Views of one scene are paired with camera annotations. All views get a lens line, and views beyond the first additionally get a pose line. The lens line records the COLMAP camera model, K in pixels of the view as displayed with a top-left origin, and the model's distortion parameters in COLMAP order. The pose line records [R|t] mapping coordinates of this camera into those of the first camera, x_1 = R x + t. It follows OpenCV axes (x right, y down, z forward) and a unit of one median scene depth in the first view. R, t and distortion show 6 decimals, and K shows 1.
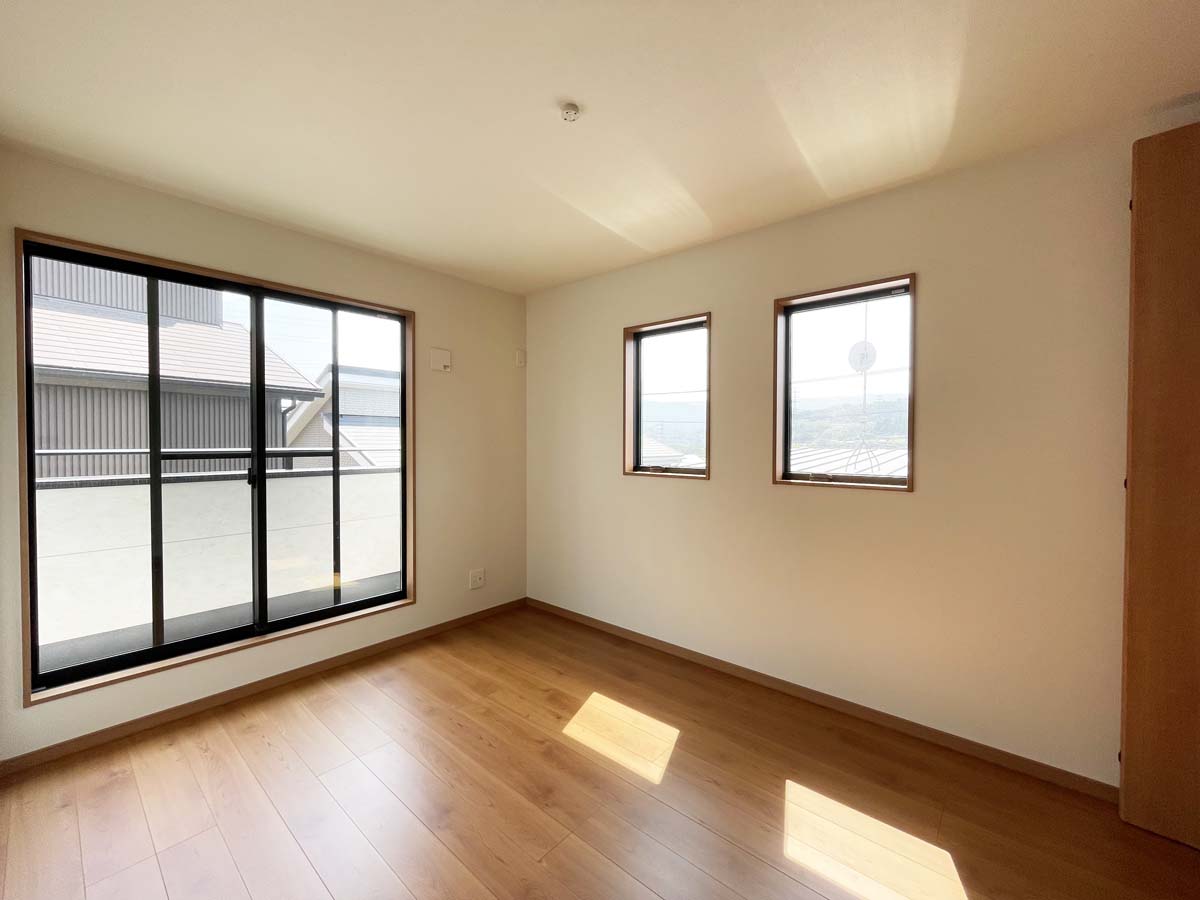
lens RADIAL K [[489.6, 0, 600.0], [0, 489.6, 450.0], [0, 0, 1]] dist [0.002697, -0.000063]
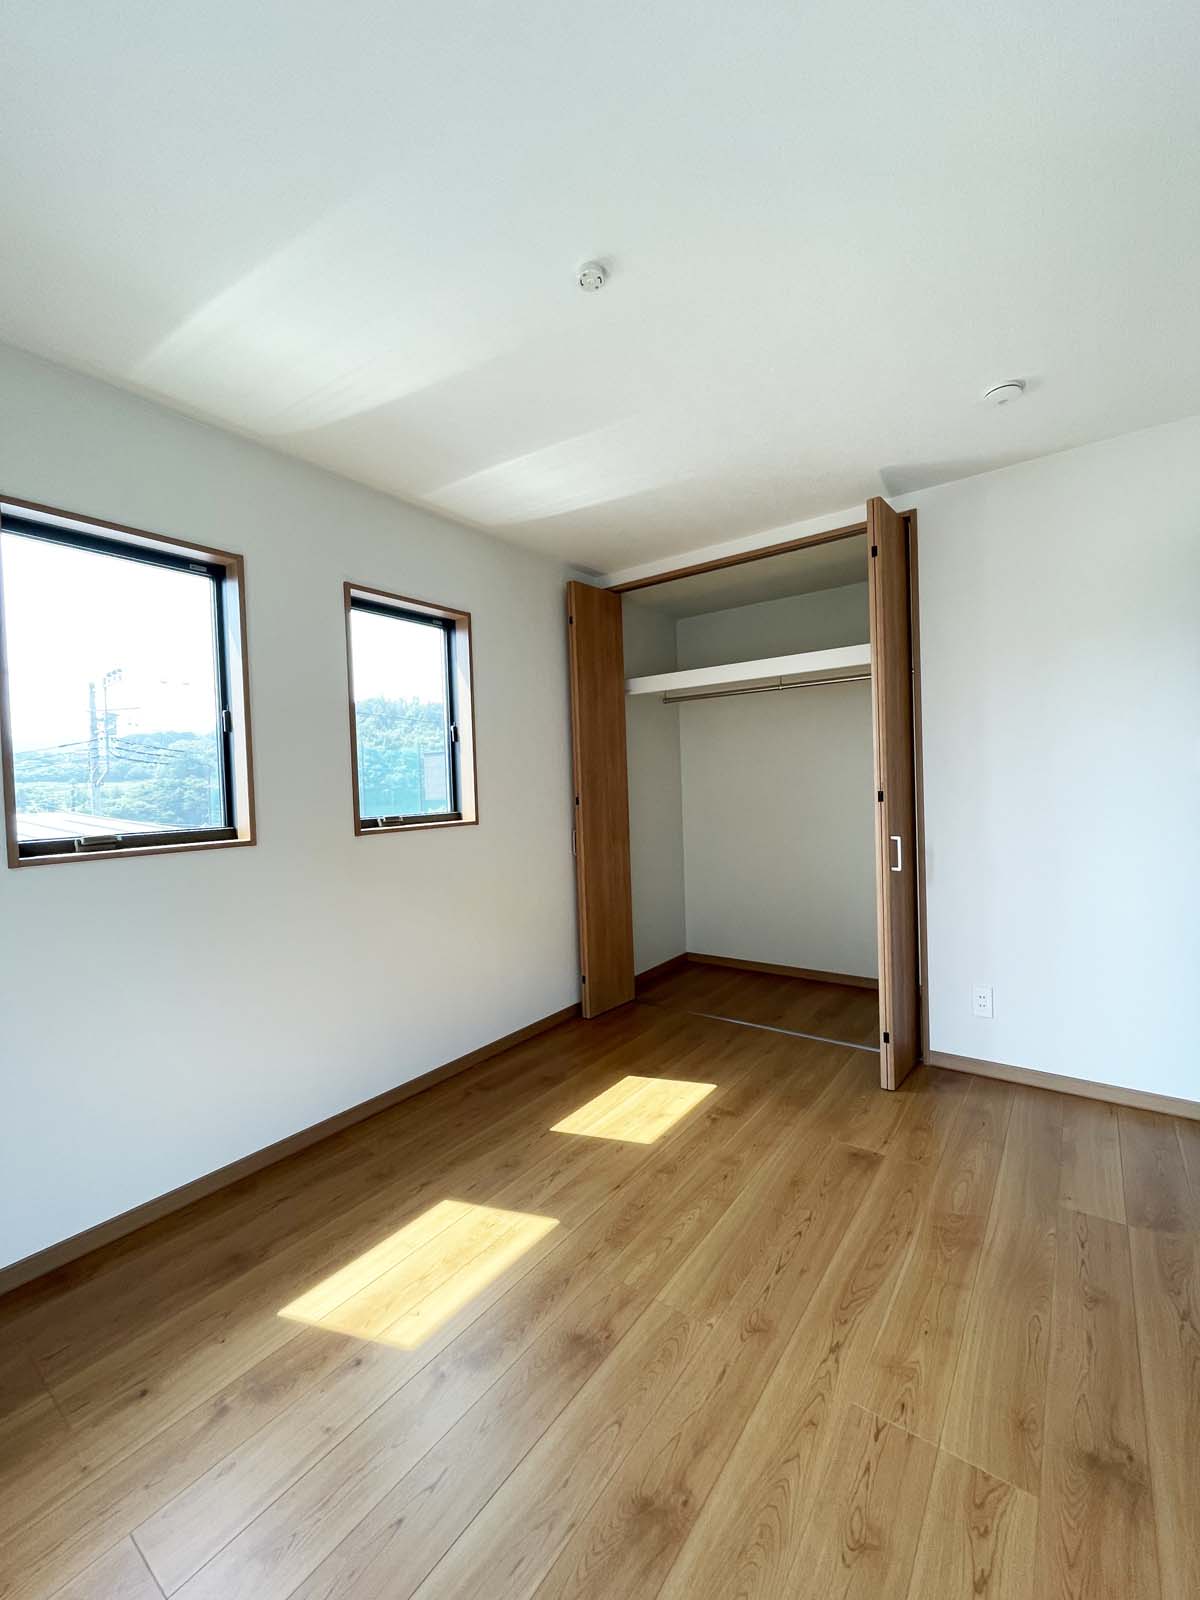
lens RADIAL K [[650.0, 0, 600.0], [0, 650.0, 800.0], [0, 0, 1]] dist [-0.000296, 0.000076]
pose [[-0.072374, -0.028396, 0.996973, -0.735166], [0.051304, 0.998165, 0.032155, 0.003010], [-0.996057, 0.053476, -0.070785, 0.821515]]
